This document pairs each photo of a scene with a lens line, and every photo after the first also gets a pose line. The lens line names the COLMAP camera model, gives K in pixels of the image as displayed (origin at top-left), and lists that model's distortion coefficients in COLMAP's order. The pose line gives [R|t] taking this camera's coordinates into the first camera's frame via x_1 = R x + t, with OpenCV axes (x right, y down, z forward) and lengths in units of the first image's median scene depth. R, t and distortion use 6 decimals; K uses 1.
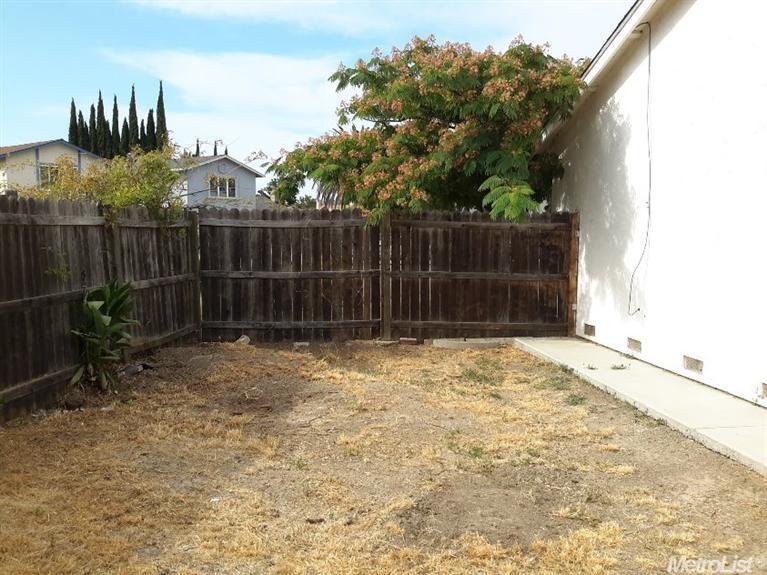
lens RADIAL K [[716.9, 0, 383.5], [0, 716.9, 287.5], [0, 0, 1]] dist [0.191400, -0.499964]
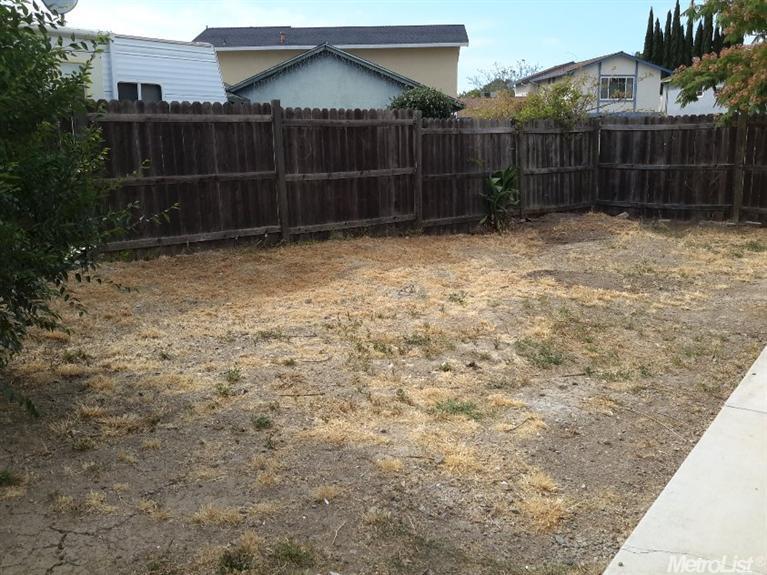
lens RADIAL K [[716.9, 0, 383.5], [0, 716.9, 287.5], [0, 0, 1]] dist [0.191400, -0.499964]
pose [[0.722071, 0.126325, -0.680188, 0.433989], [-0.039213, 0.989080, 0.142065, 0.030399], [0.690707, -0.075909, 0.719139, -0.316183]]
